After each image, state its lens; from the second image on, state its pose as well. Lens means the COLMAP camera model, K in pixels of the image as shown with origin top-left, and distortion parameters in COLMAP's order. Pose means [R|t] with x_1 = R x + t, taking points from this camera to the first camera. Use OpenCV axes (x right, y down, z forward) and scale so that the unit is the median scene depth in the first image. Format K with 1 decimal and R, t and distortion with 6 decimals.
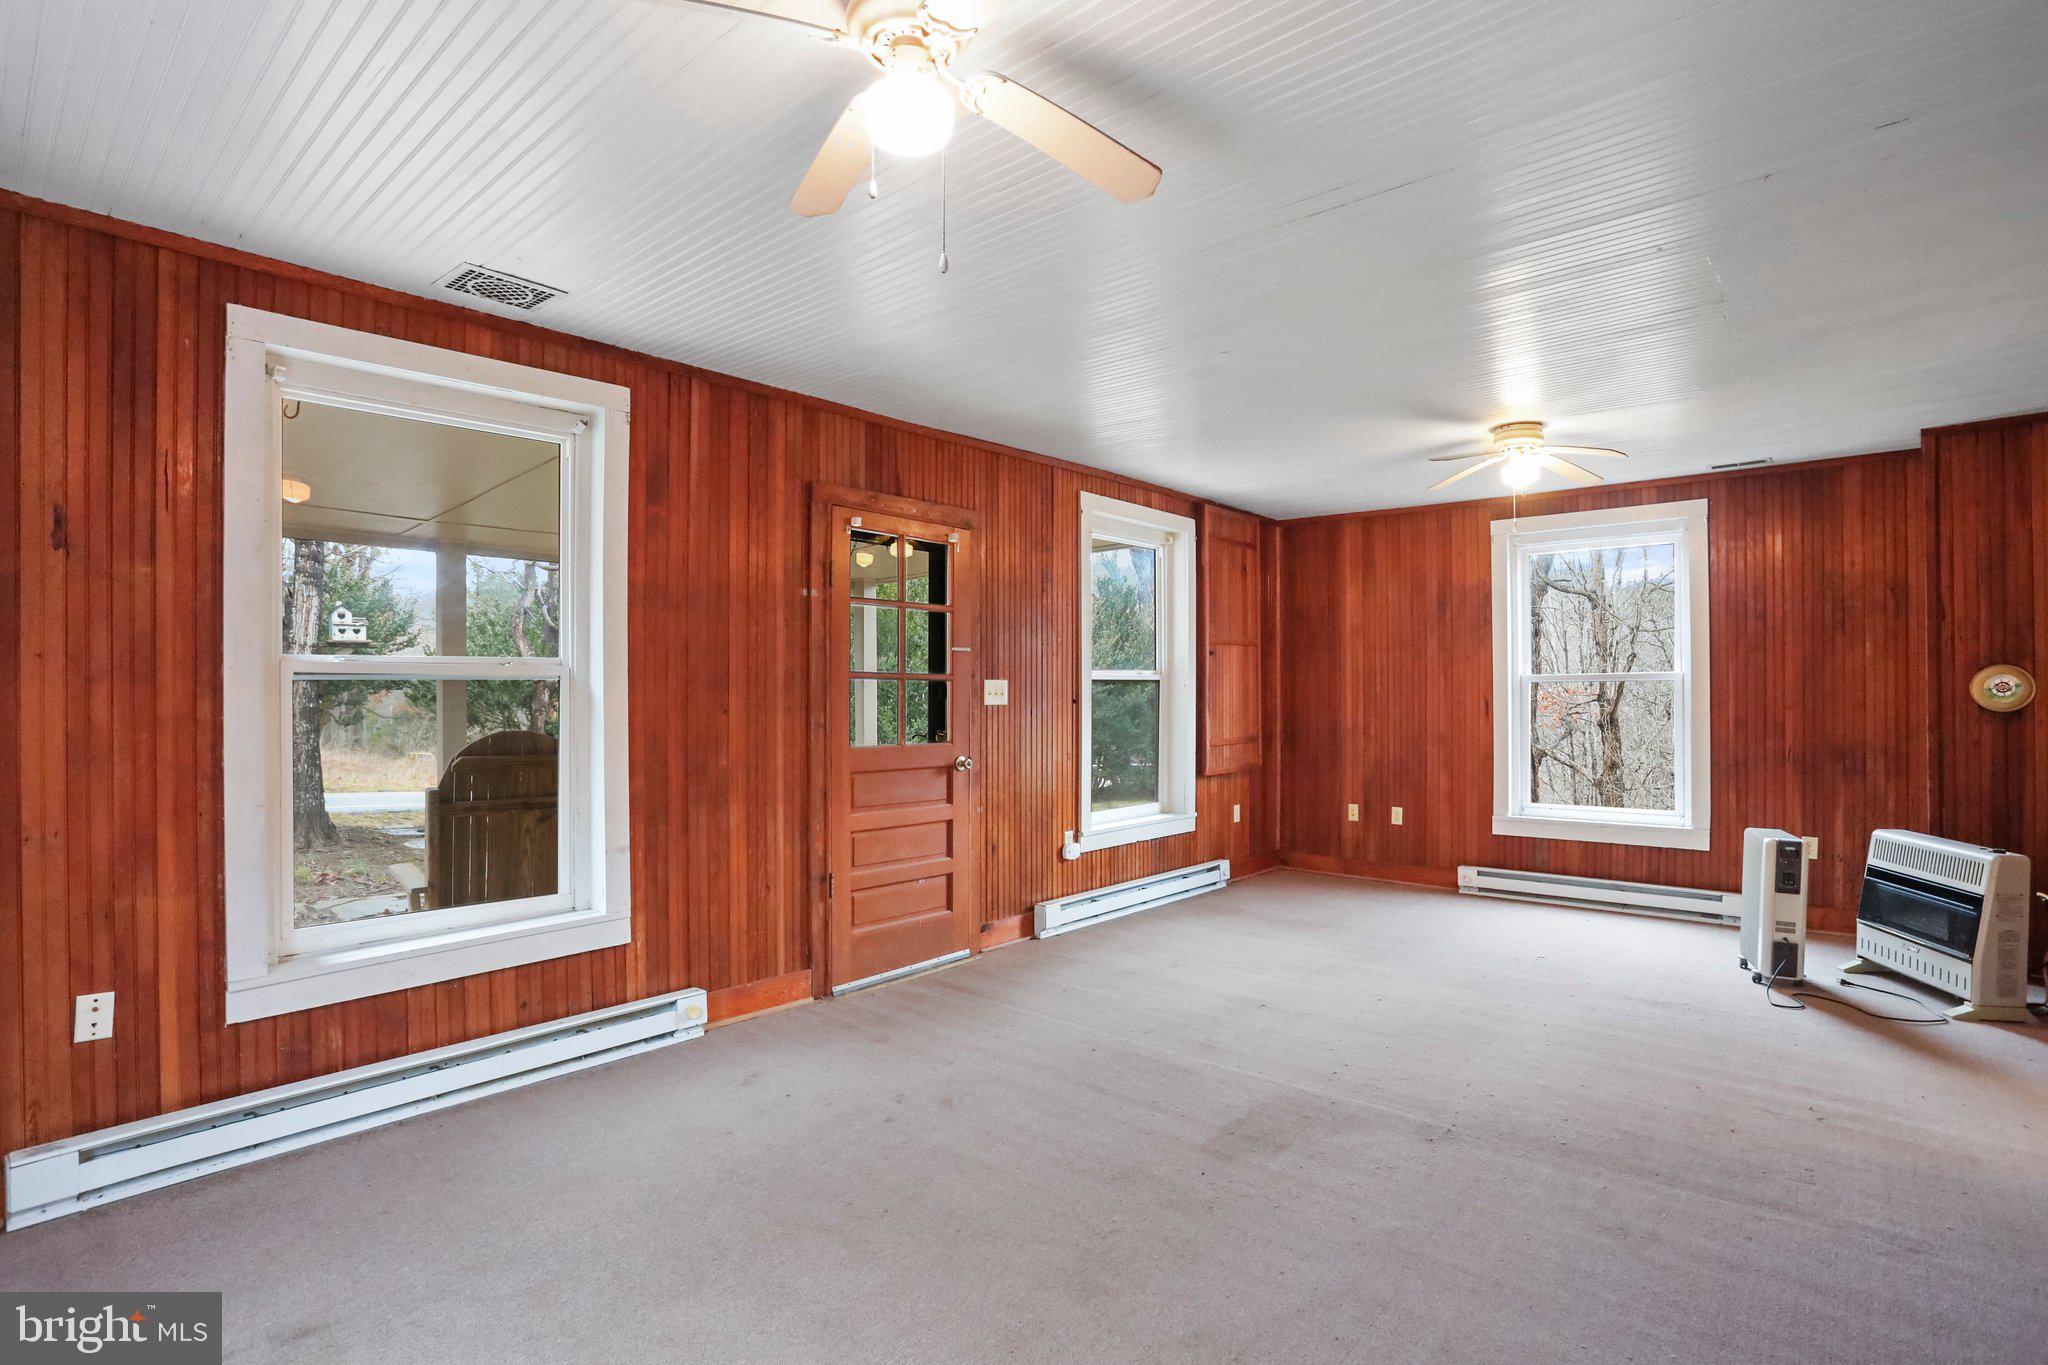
lens RADIAL K [[1005.1, 0, 1013.5], [0, 1005.1, 690.0], [0, 0, 1]] dist [-0.066491, 0.023246]
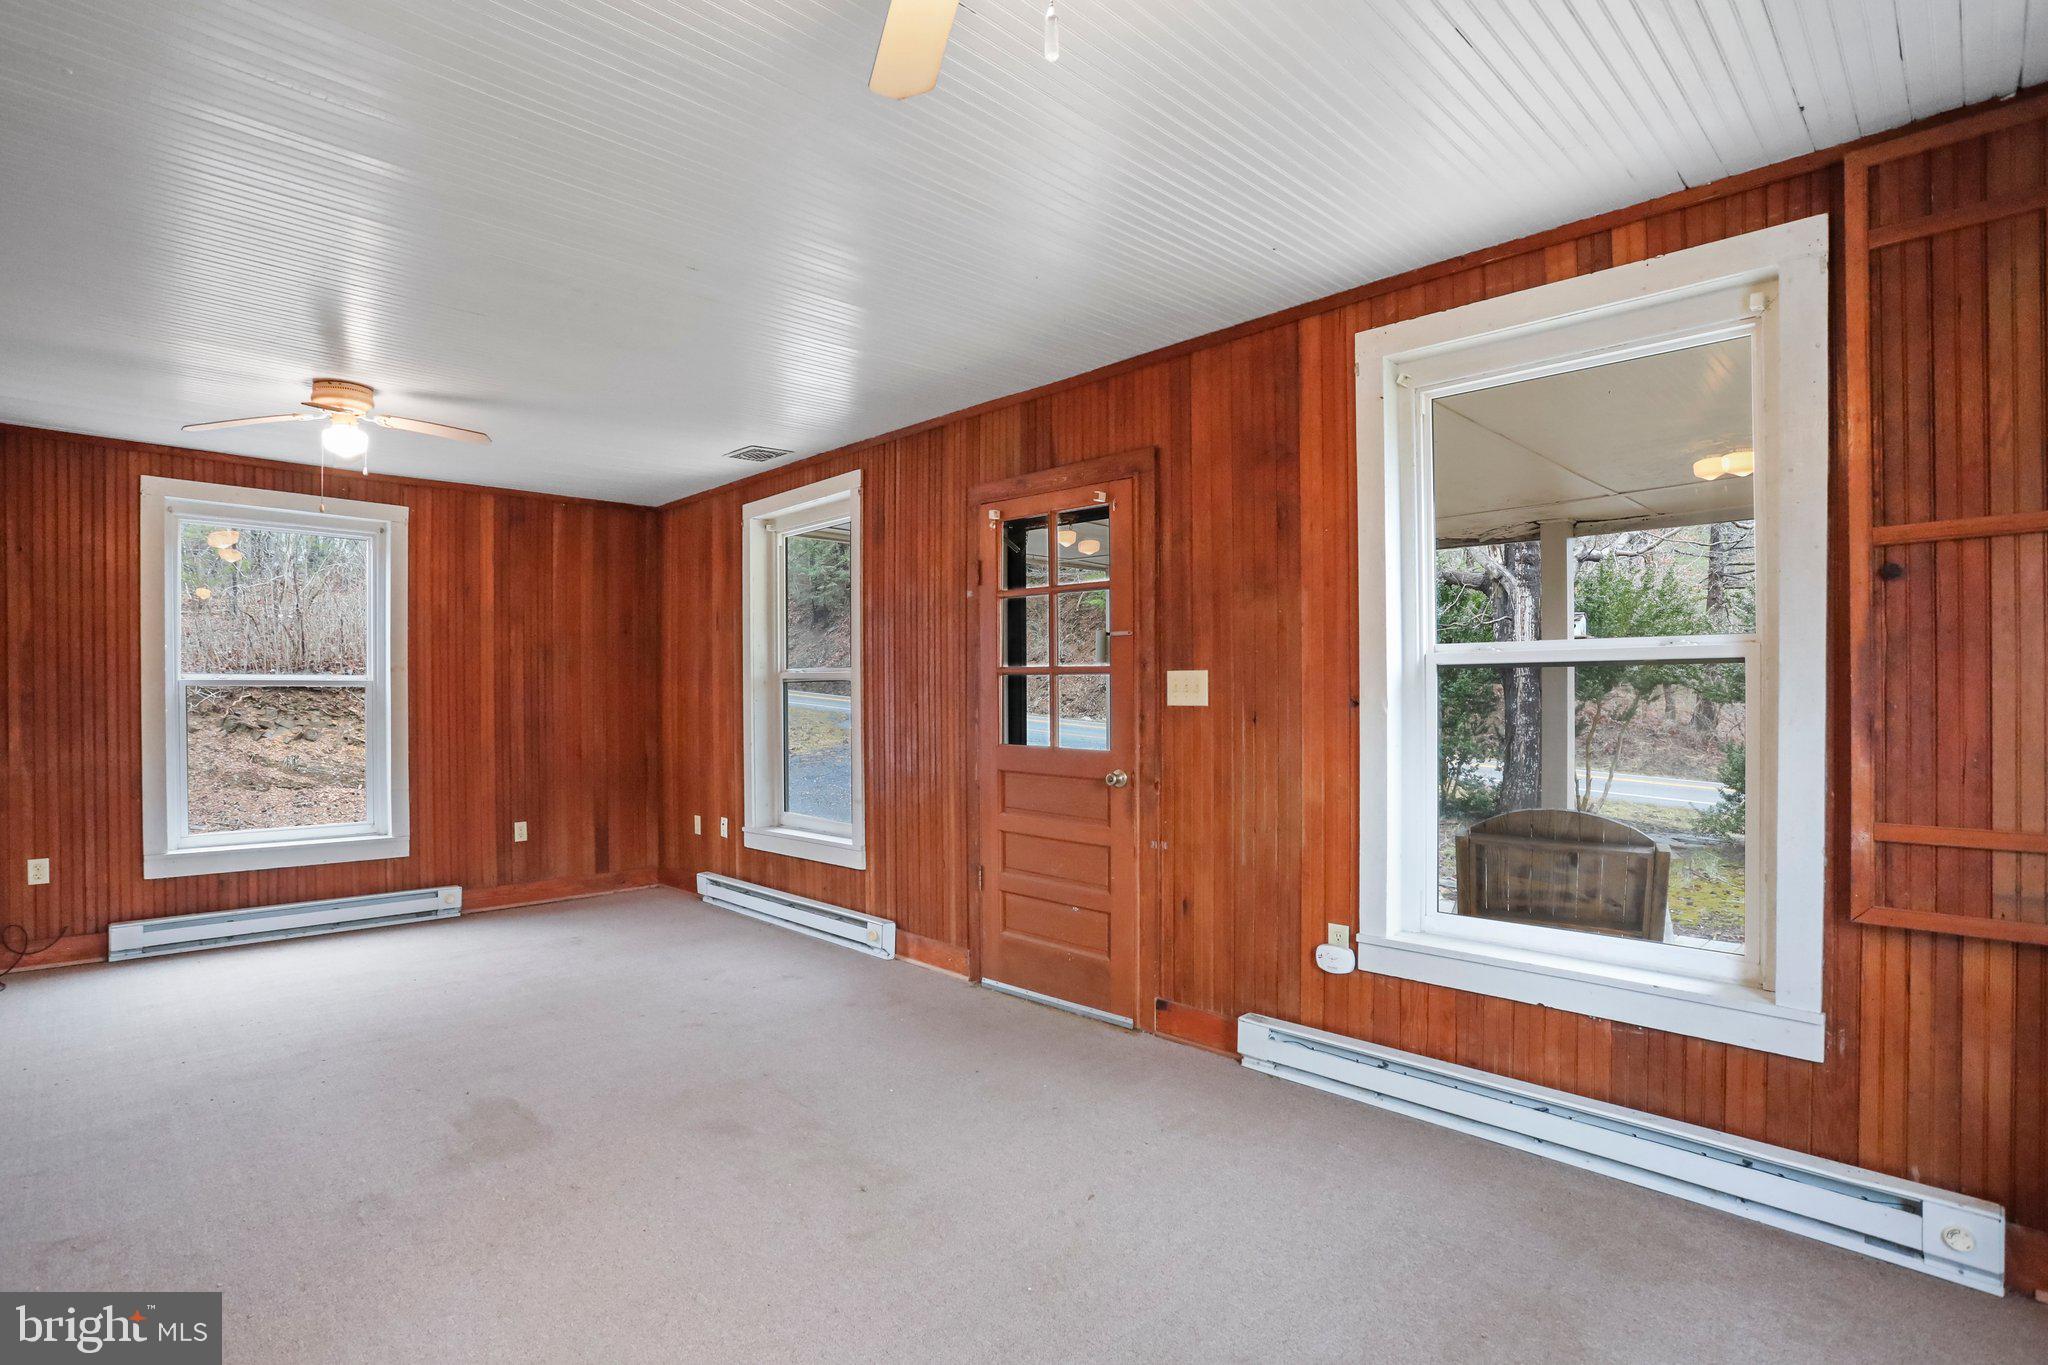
lens RADIAL K [[1005.1, 0, 1018.3], [0, 1005.1, 694.1], [0, 0, 1]] dist [-0.066491, 0.023246]
pose [[-0.068565, 0.005384, -0.997632, 0.733989], [0.005360, 0.999973, 0.005028, 0.002747], [0.997632, -0.005003, -0.068592, 0.972004]]
